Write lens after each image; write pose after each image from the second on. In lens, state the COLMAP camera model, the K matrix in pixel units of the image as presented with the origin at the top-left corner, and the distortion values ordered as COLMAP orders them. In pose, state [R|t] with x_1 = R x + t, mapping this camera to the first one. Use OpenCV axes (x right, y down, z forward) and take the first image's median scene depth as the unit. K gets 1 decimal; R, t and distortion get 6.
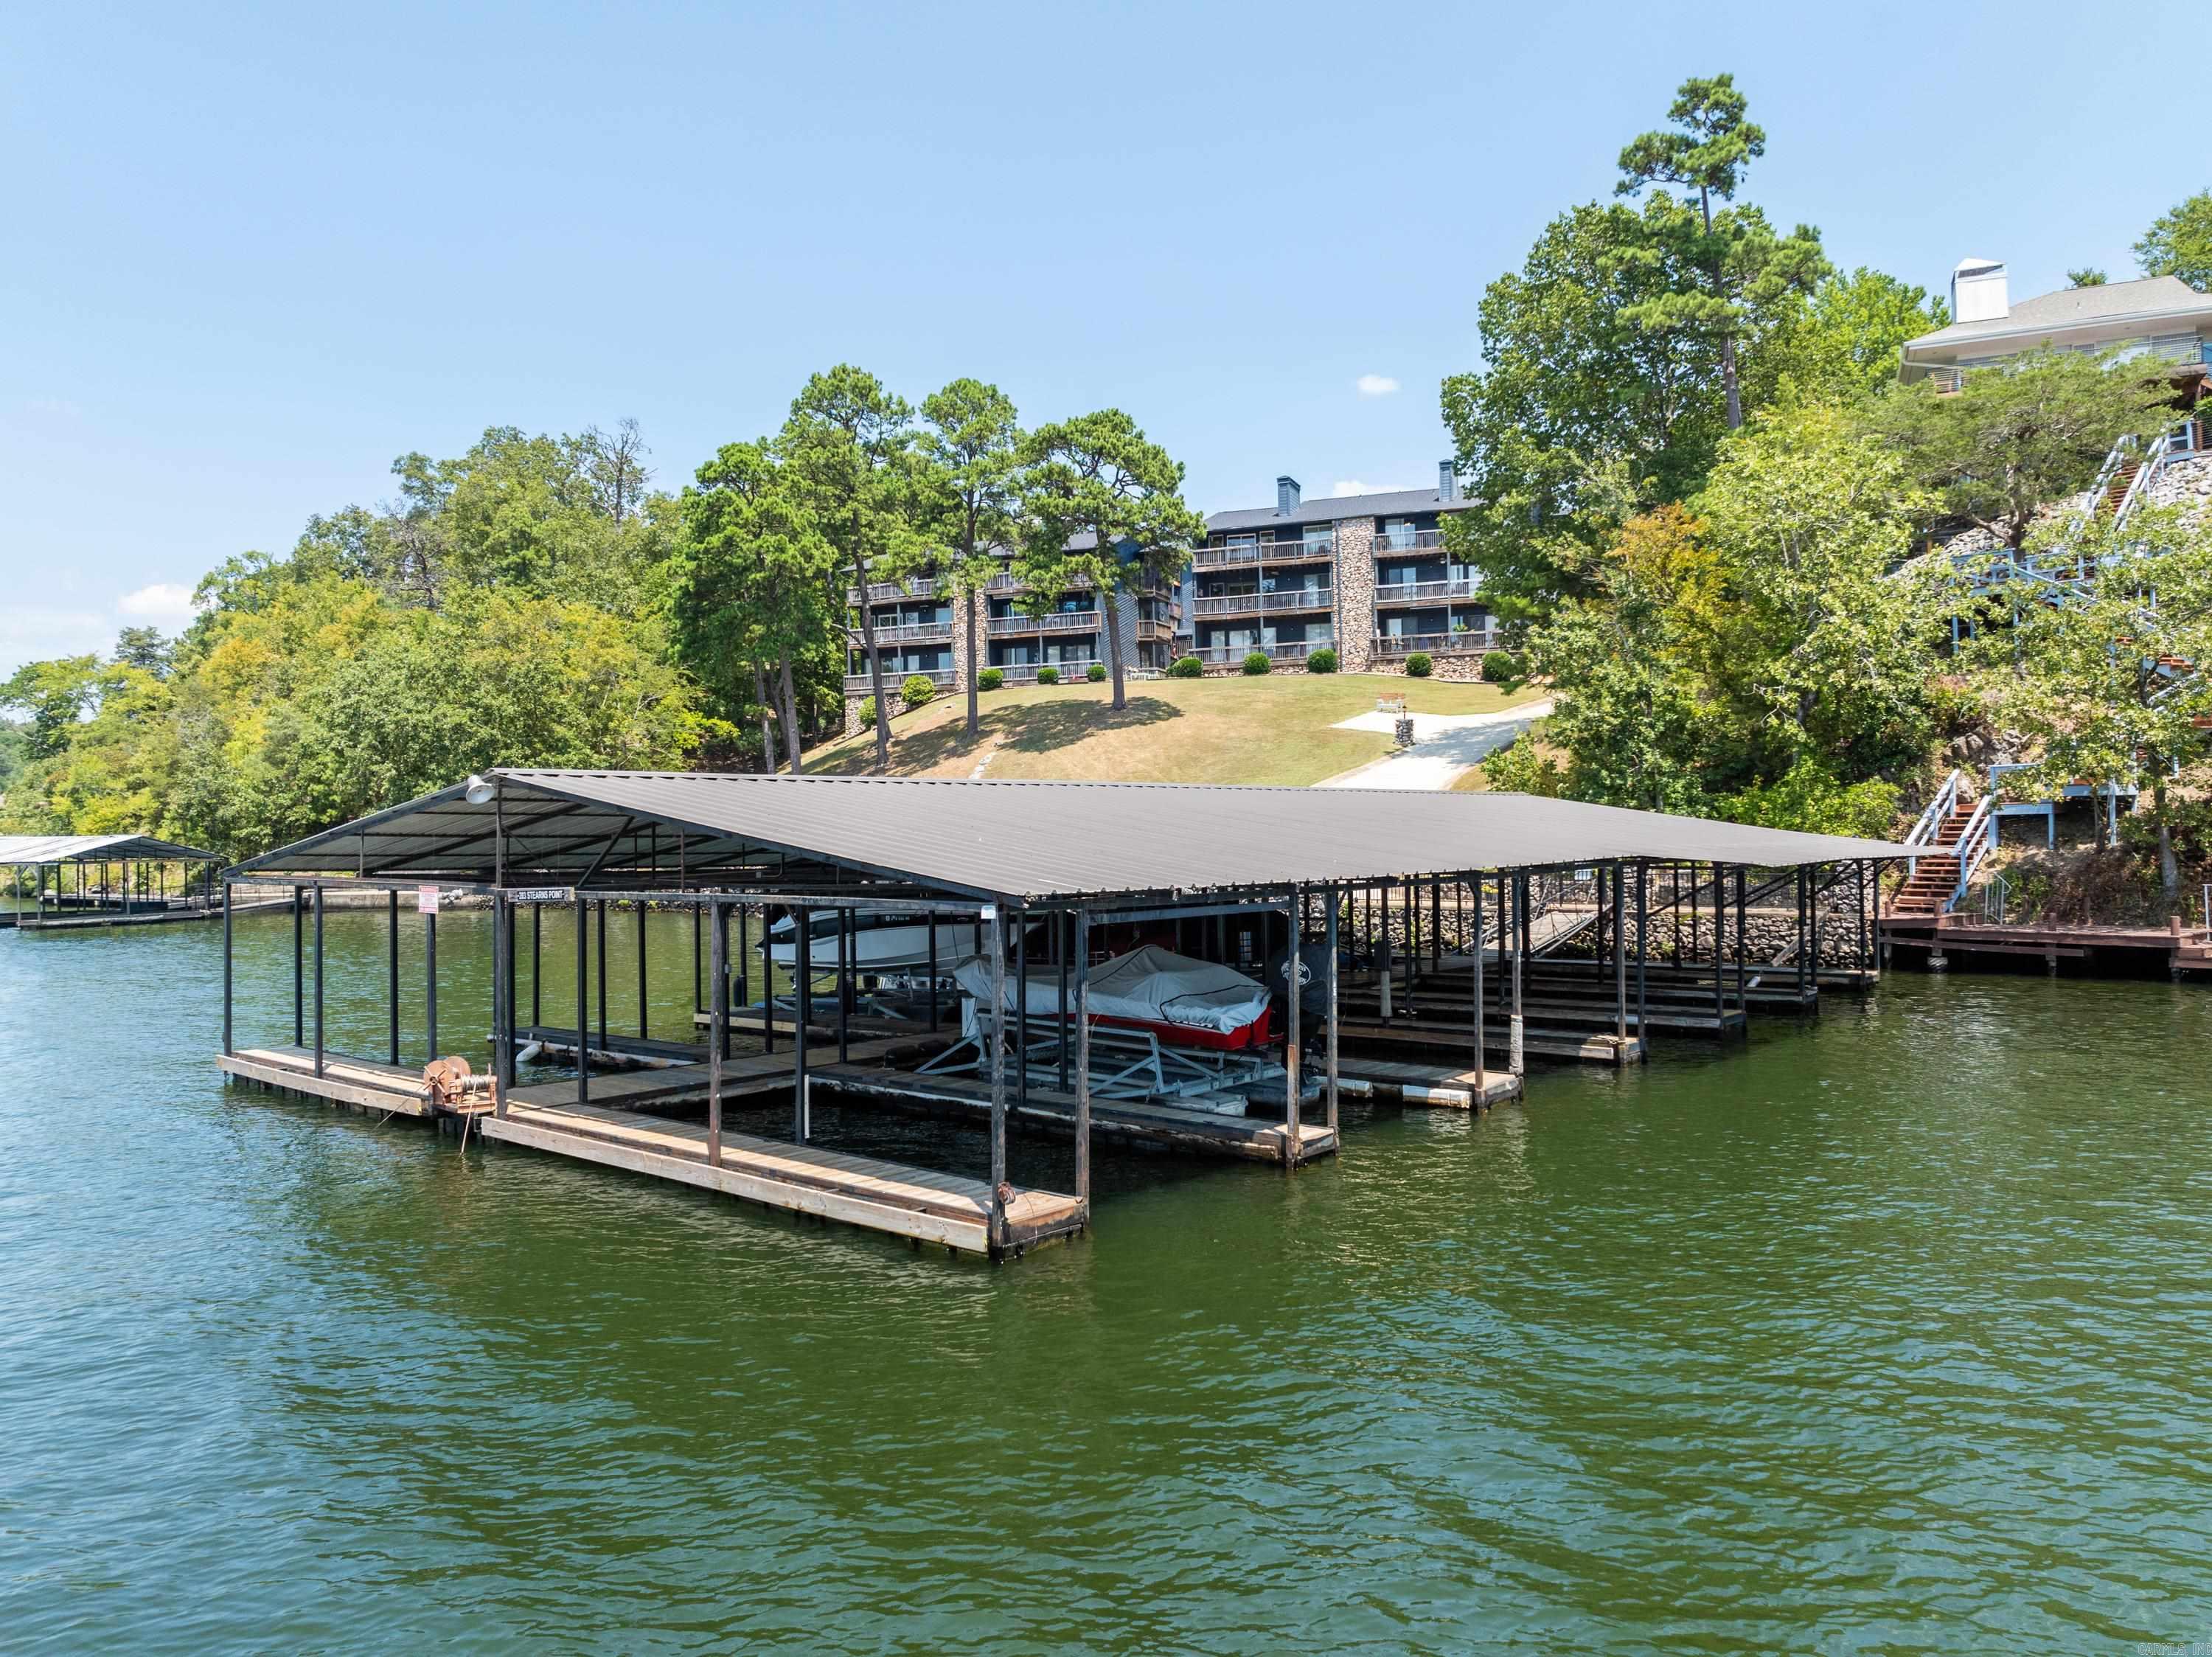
lens RADIAL K [[1556.4, 0, 1106.0], [0, 1556.4, 828.5], [0, 0, 1]] dist [-0.036711, -0.009437]
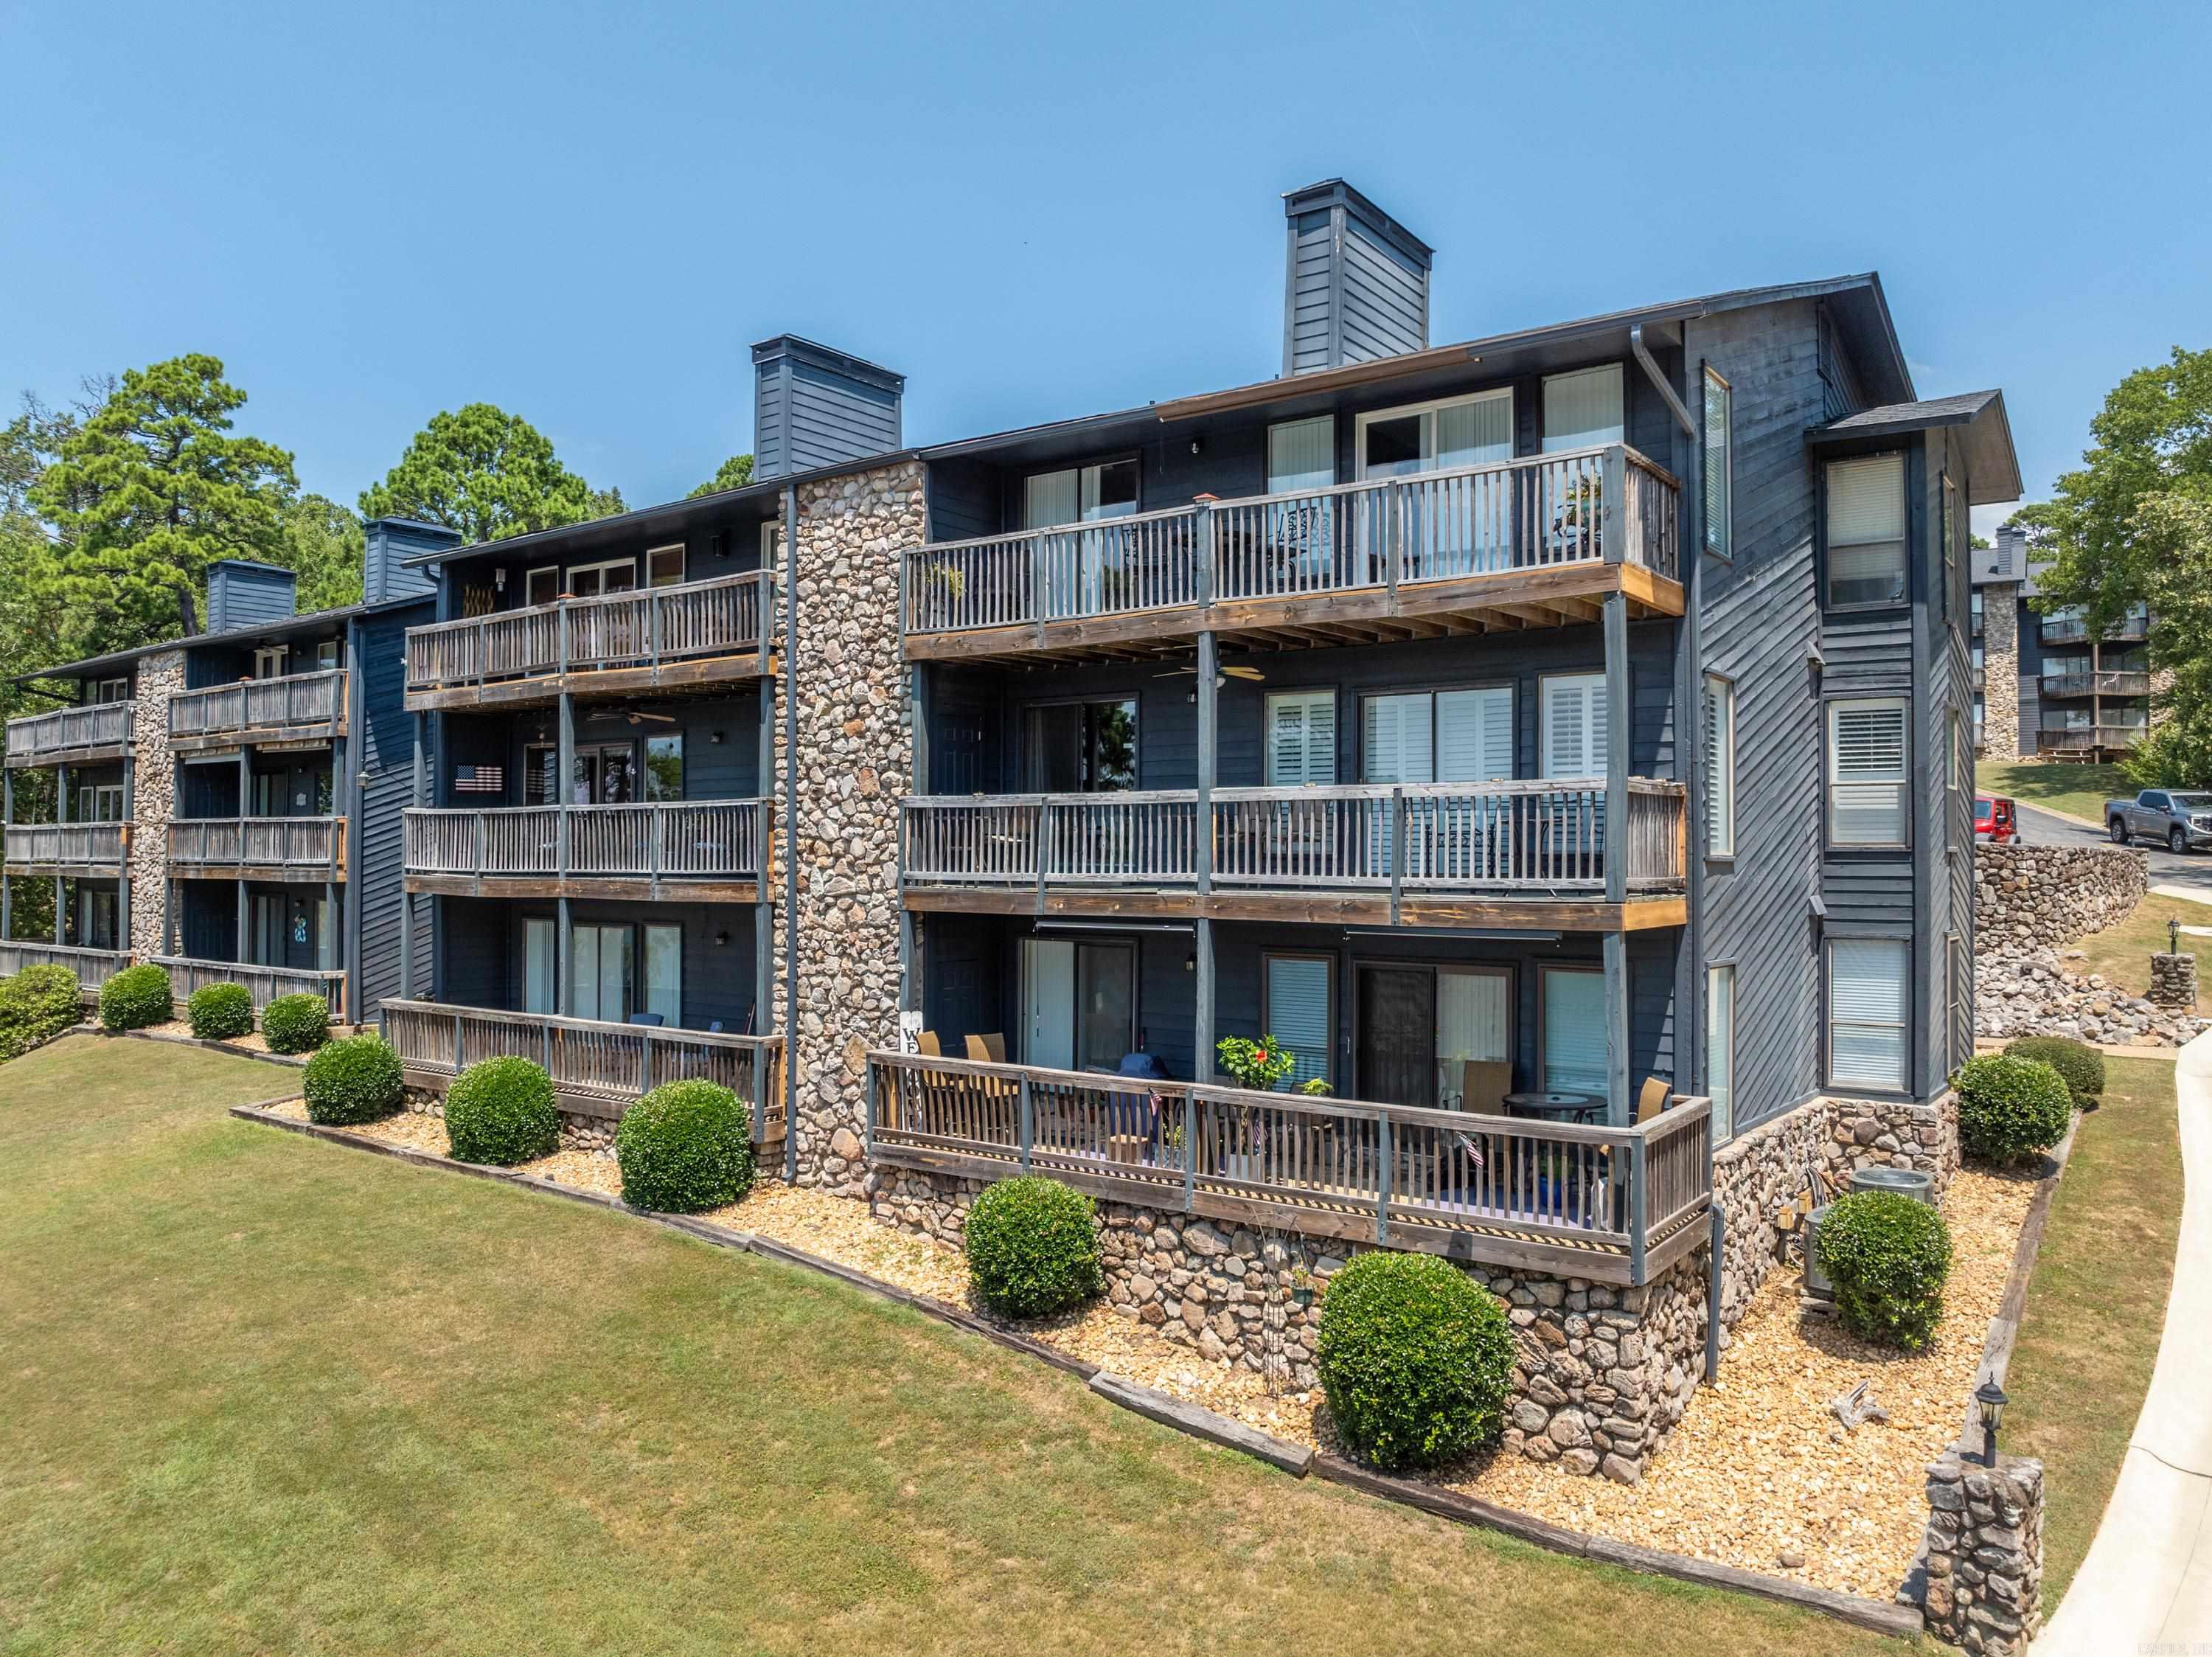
lens RADIAL K [[1556.4, 0, 1106.0], [0, 1556.4, 828.5], [0, 0, 1]] dist [-0.036711, -0.009437]
pose [[0.963649, 0.006957, -0.267082, 0.249143], [-0.010886, 0.999853, -0.013232, -0.146775], [0.266950, 0.015659, 0.963583, 0.796742]]
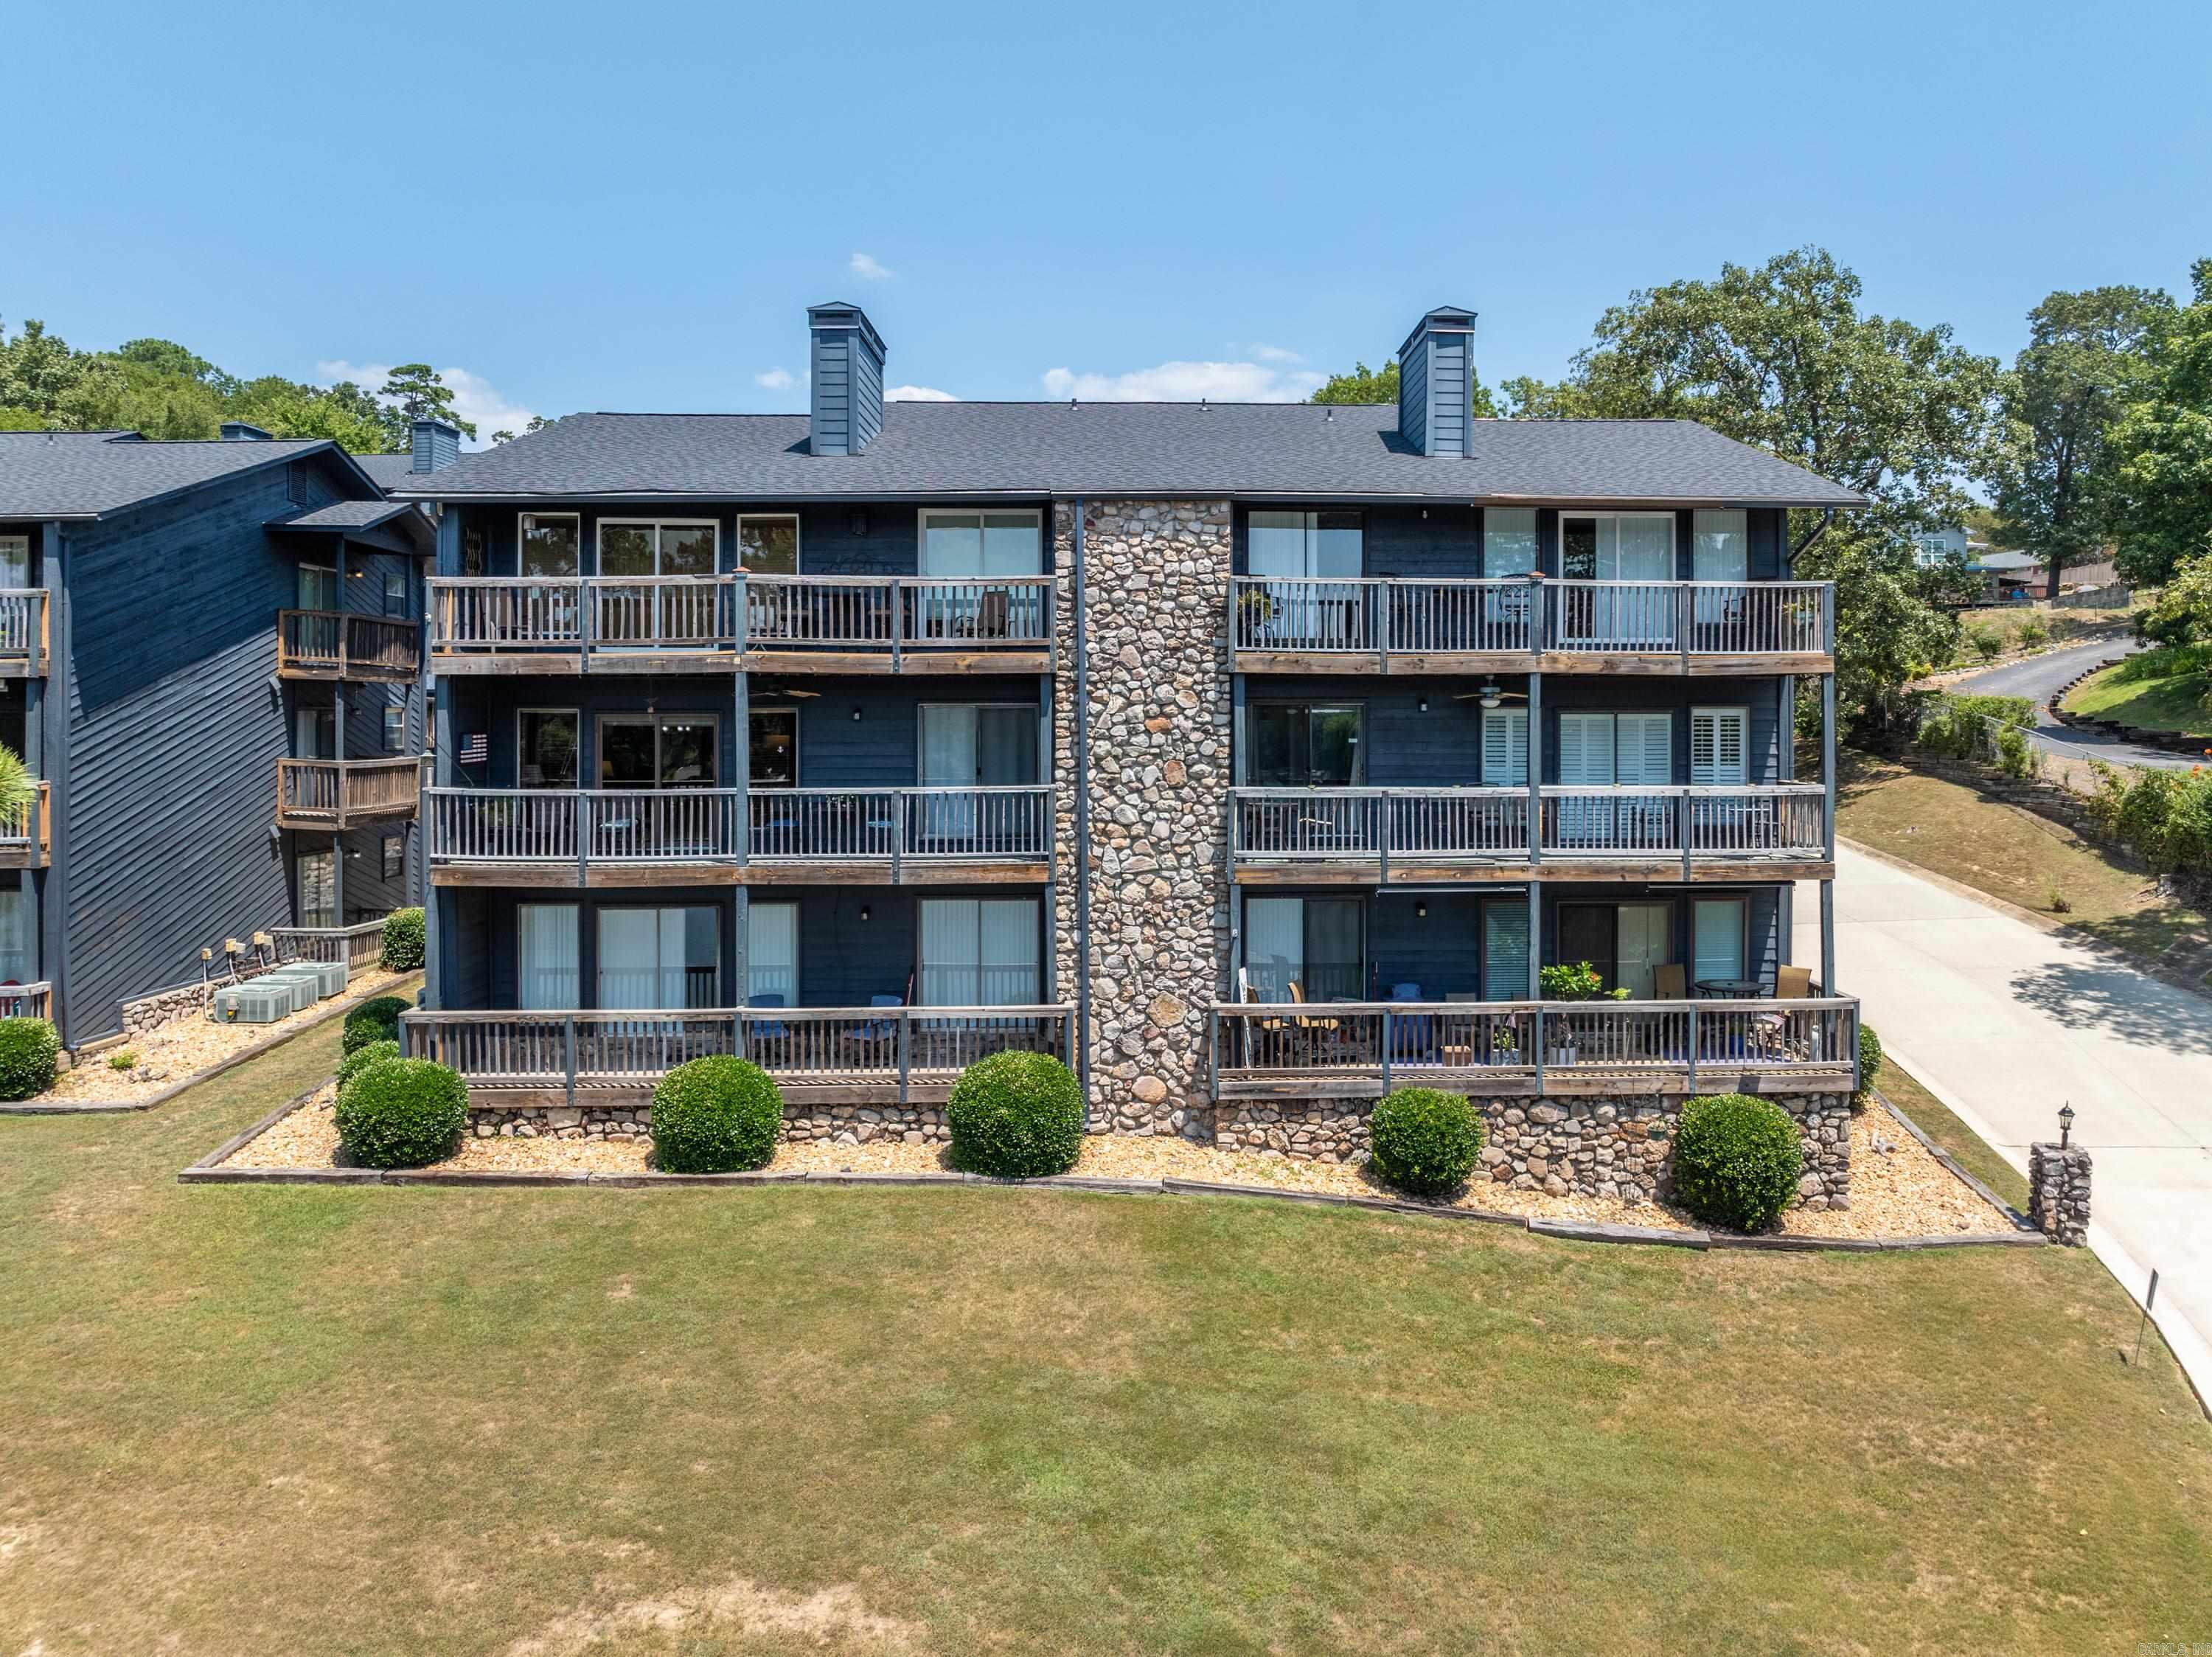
lens RADIAL K [[1579.1, 0, 1131.2], [0, 1579.1, 737.7], [0, 0, 1]] dist [-0.014480, -0.048386]
pose [[0.926165, 0.003245, 0.377105, 0.065518], [-0.005414, 0.999974, 0.004693, -0.161891], [-0.377080, -0.006388, 0.926159, 0.766168]]
